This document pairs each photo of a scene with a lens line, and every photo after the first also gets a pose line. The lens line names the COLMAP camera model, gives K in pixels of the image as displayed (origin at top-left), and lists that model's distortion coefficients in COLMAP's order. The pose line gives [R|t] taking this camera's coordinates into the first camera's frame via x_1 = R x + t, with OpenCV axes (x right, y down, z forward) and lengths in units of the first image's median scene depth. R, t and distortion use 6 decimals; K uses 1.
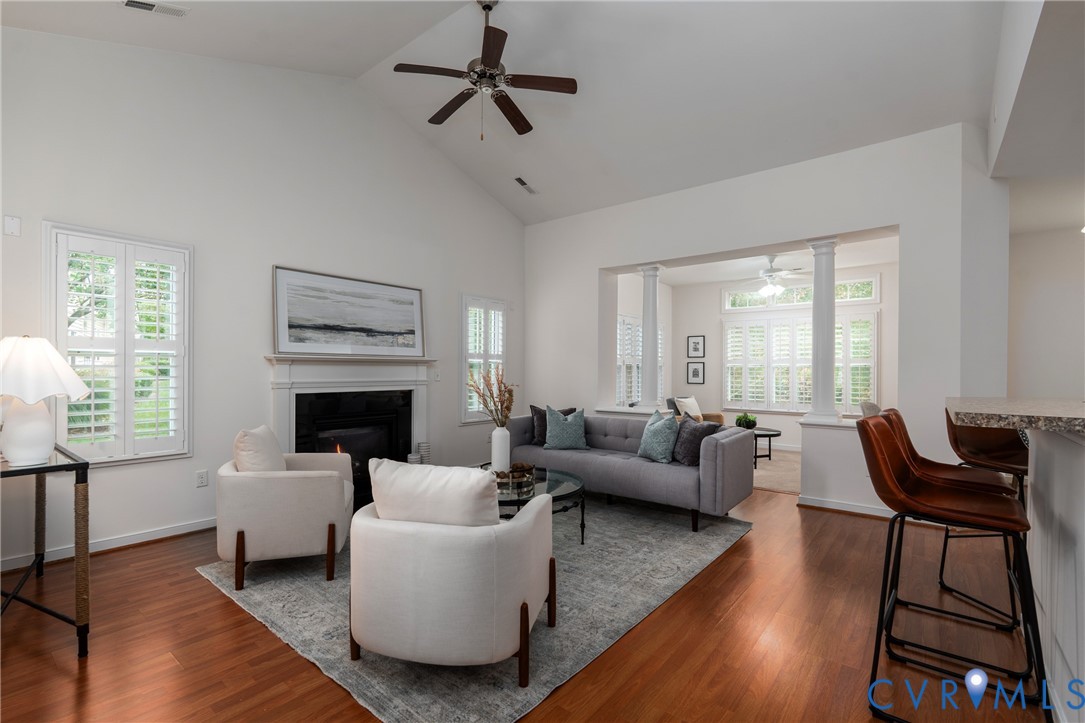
lens RADIAL K [[486.8, 0, 539.7], [0, 486.8, 371.4], [0, 0, 1]] dist [-0.000734, 0.000063]
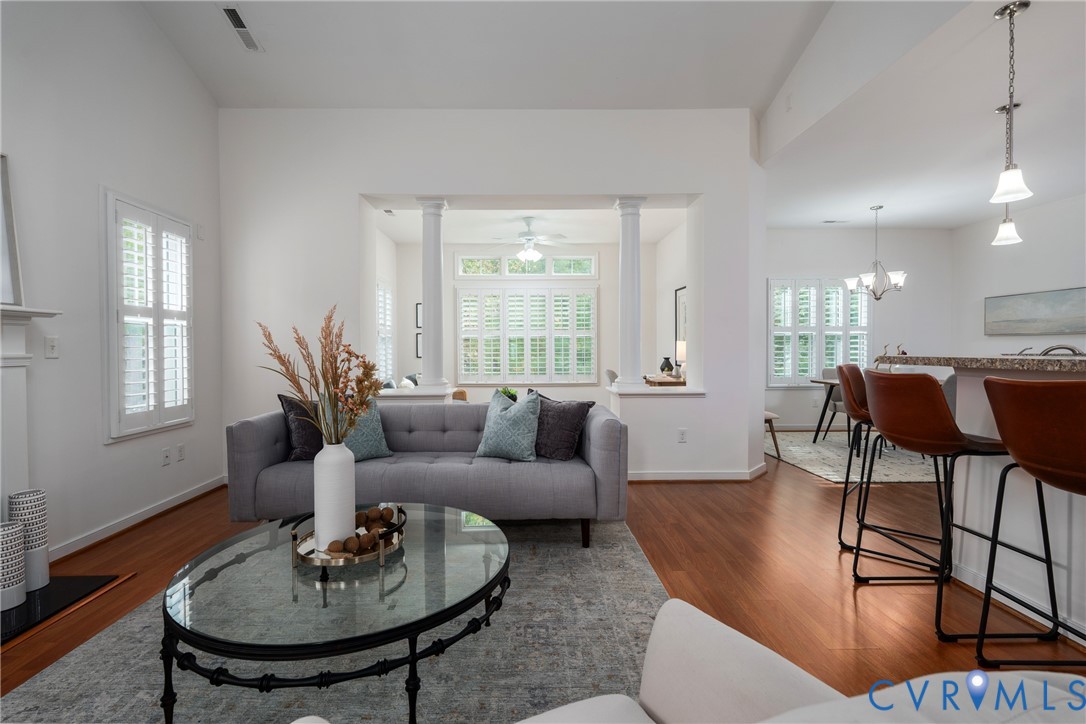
lens RADIAL K [[483.5, 0, 523.9], [0, 483.5, 356.0], [0, 0, 1]] dist [-0.002487, 0.000175]
pose [[0.774003, -0.018821, 0.632902, -0.170797], [0.011089, 0.999808, 0.016170, 0.017319], [-0.633084, -0.005498, 0.774063, 0.377775]]
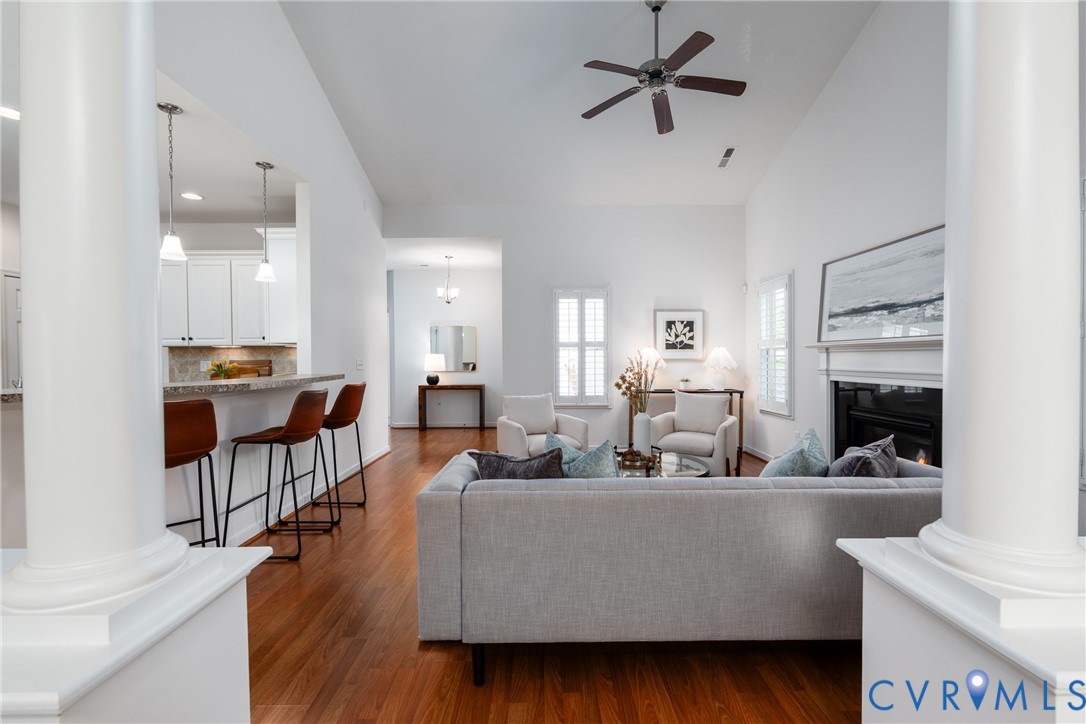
lens RADIAL K [[477.2, 0, 545.4], [0, 477.2, 361.7], [0, 0, 1]] dist [-0.001271, -0.000377]
pose [[-0.769506, 0.005886, -0.638613, 0.544419], [0.001425, 0.999971, 0.007500, -0.002507], [0.638638, 0.004862, -0.769492, 1.219544]]
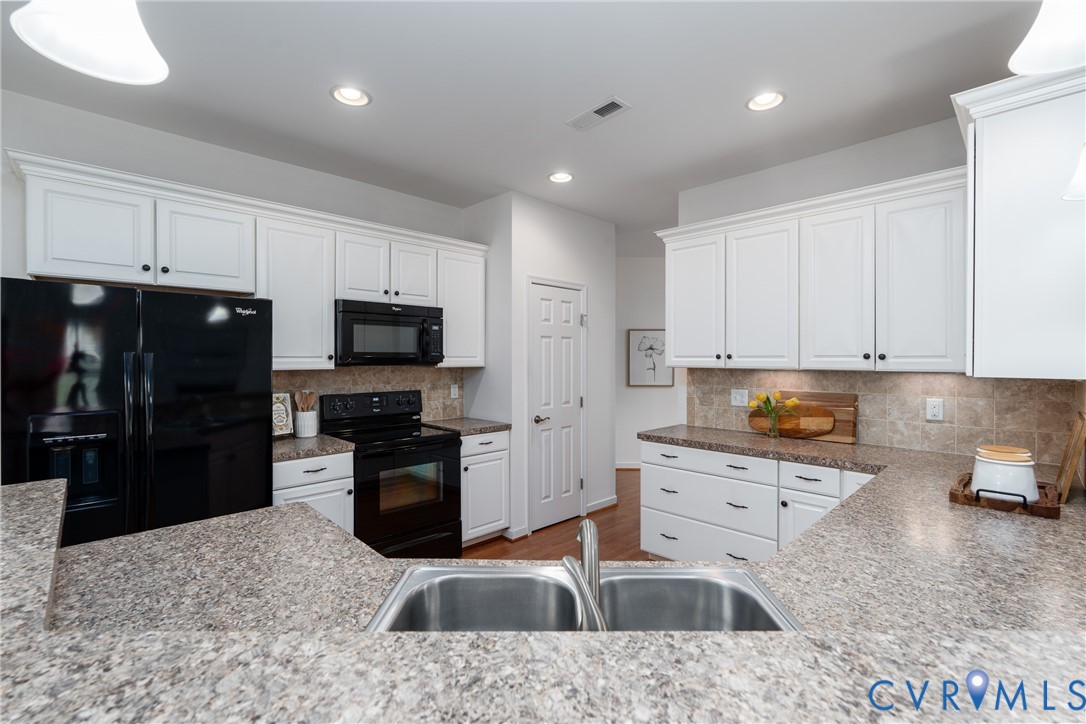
lens RADIAL K [[474.2, 0, 543.6], [0, 474.2, 361.0], [0, 0, 1]] dist [-0.002364, 0.000057]
pose [[-0.993195, -0.008826, 0.116127, 0.654111], [-0.007995, 0.999939, 0.007621, -0.043606], [-0.116187, 0.006640, -0.993205, 0.590107]]
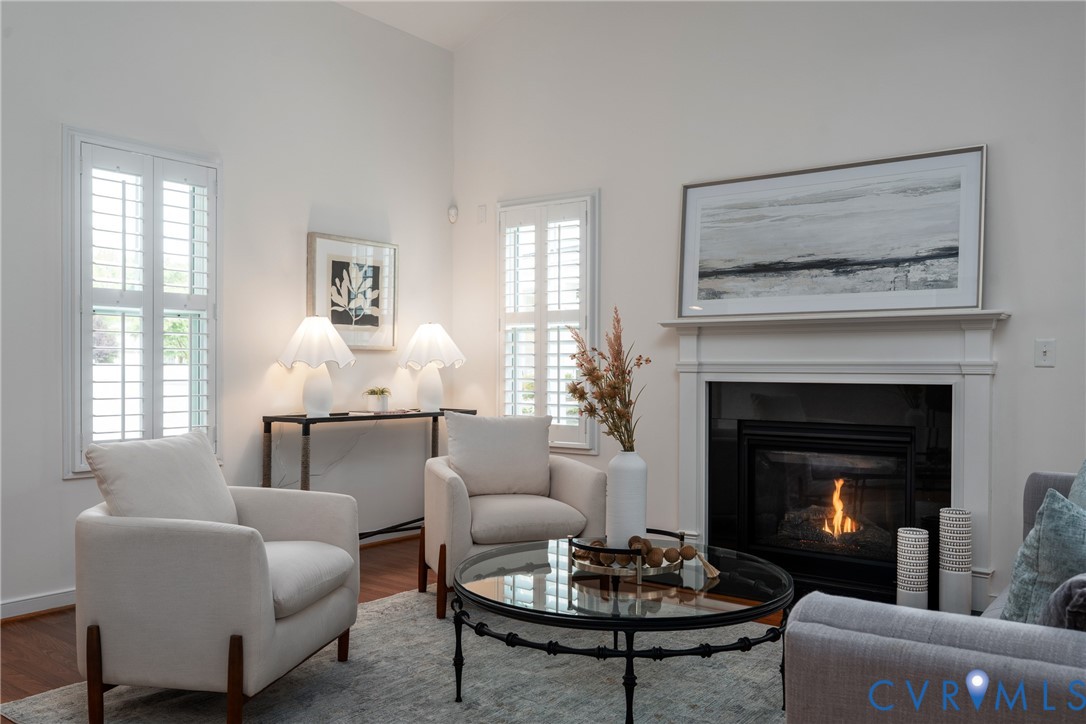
lens RADIAL K [[886.6, 0, 542.3], [0, 886.6, 368.5], [0, 0, 1]] dist [0.008119, 0.001924]
pose [[0.033403, -0.000793, -0.999442, 0.551976], [-0.005977, 0.999982, -0.000993, 0.027525], [0.999424, 0.006006, 0.033398, 0.655944]]
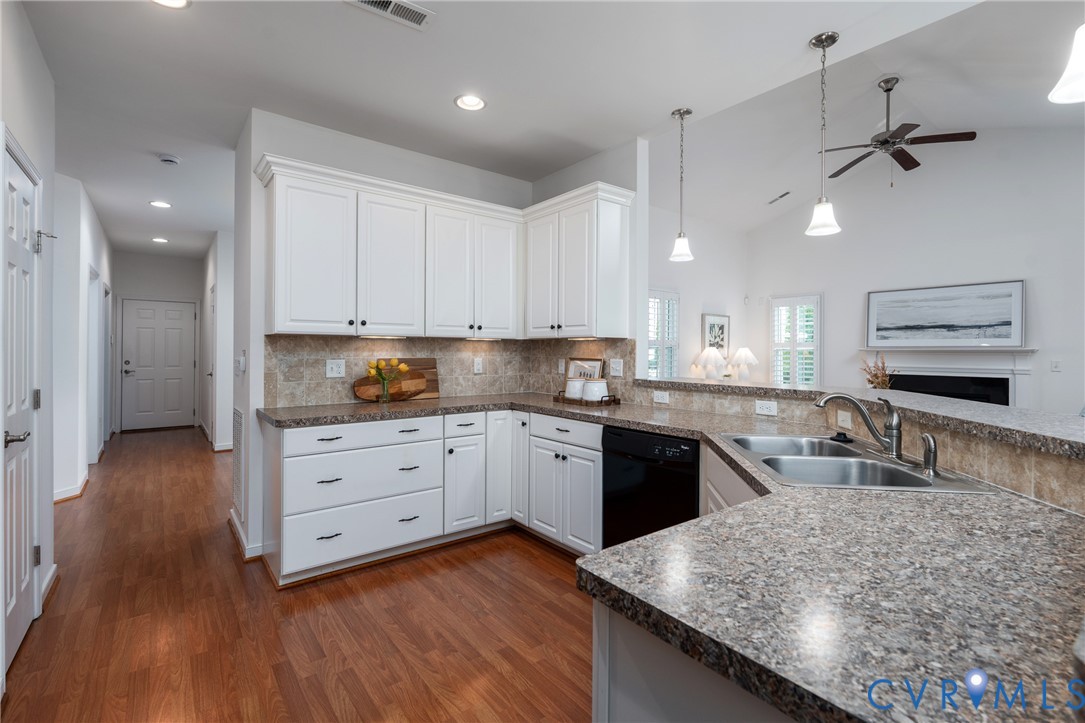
lens RADIAL K [[489.6, 0, 551.0], [0, 489.6, 348.0], [0, 0, 1]] dist [-0.002457, -0.000266]
pose [[-0.217049, -0.011911, -0.976088, 1.049312], [-0.007927, 0.999914, -0.010440, -0.008913], [0.976128, 0.005471, -0.217125, 0.288489]]
